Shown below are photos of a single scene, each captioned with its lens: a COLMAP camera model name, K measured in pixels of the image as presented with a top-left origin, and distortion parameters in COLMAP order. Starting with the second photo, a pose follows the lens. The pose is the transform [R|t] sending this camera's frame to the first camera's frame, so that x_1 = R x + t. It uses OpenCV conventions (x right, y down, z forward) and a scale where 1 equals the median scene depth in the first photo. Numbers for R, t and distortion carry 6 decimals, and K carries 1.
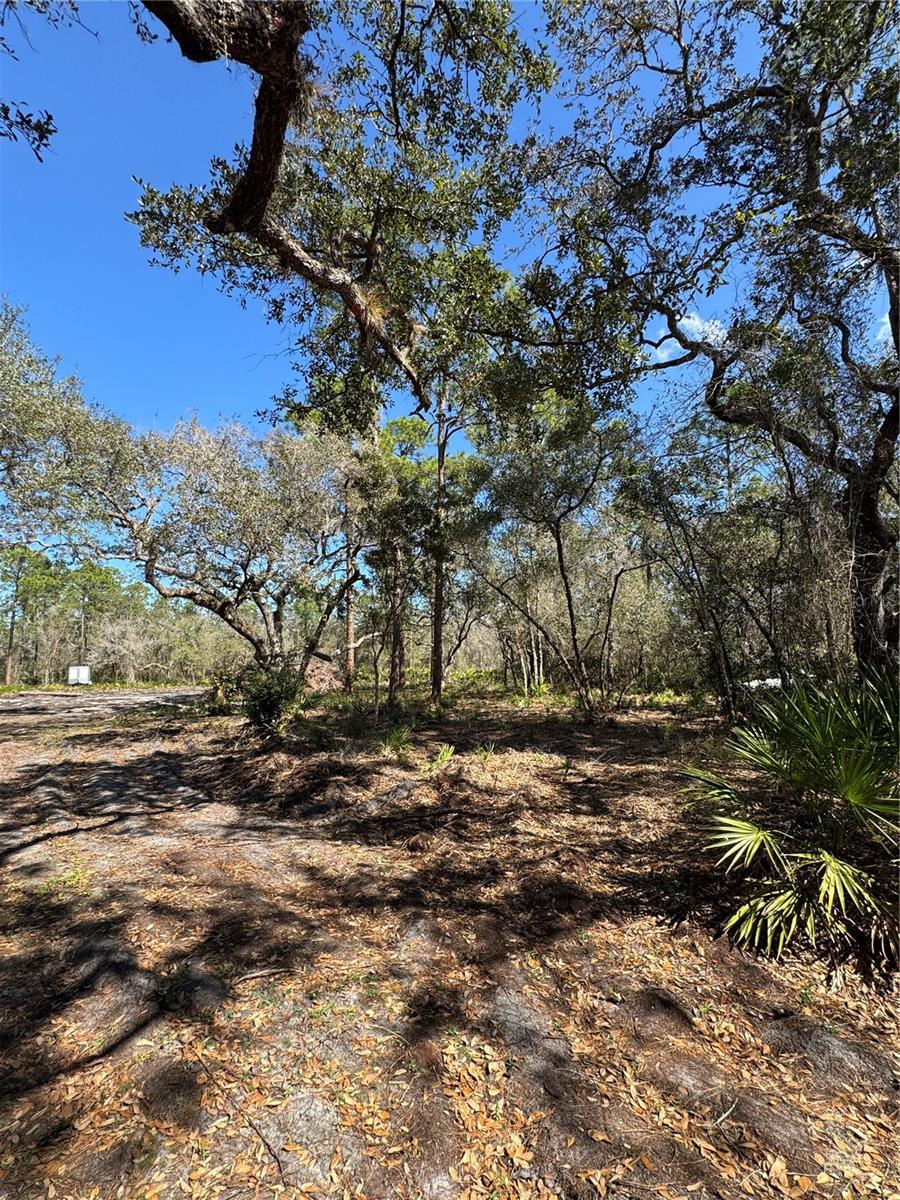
lens RADIAL K [[536.5, 0, 453.5], [0, 536.5, 598.4], [0, 0, 1]] dist [0.002669, 0.000034]
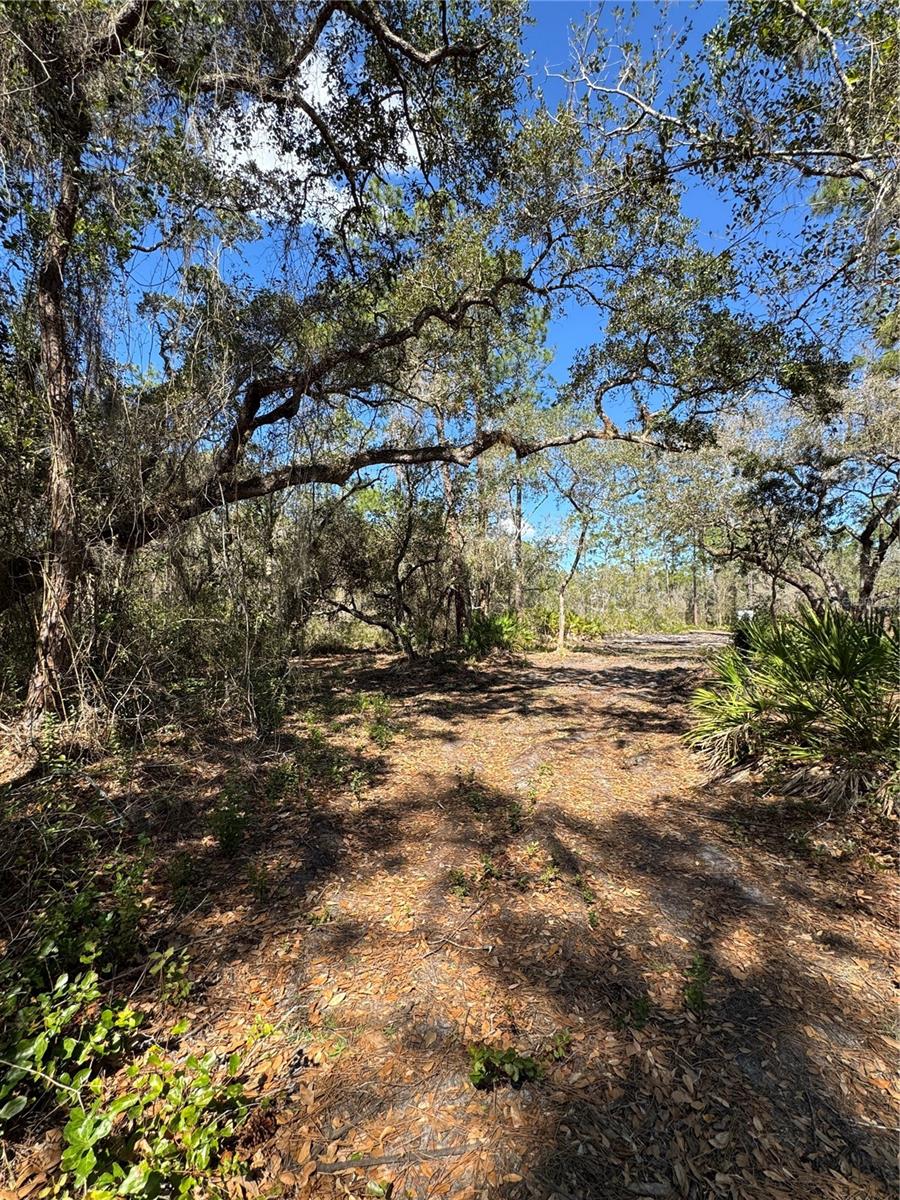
lens RADIAL K [[536.5, 0, 453.5], [0, 536.5, 598.4], [0, 0, 1]] dist [0.002669, 0.000034]
pose [[0.408623, -0.029375, -0.912231, 0.467884], [0.124097, 0.991988, 0.023645, -0.016800], [0.904228, -0.122867, 0.408994, -0.140493]]
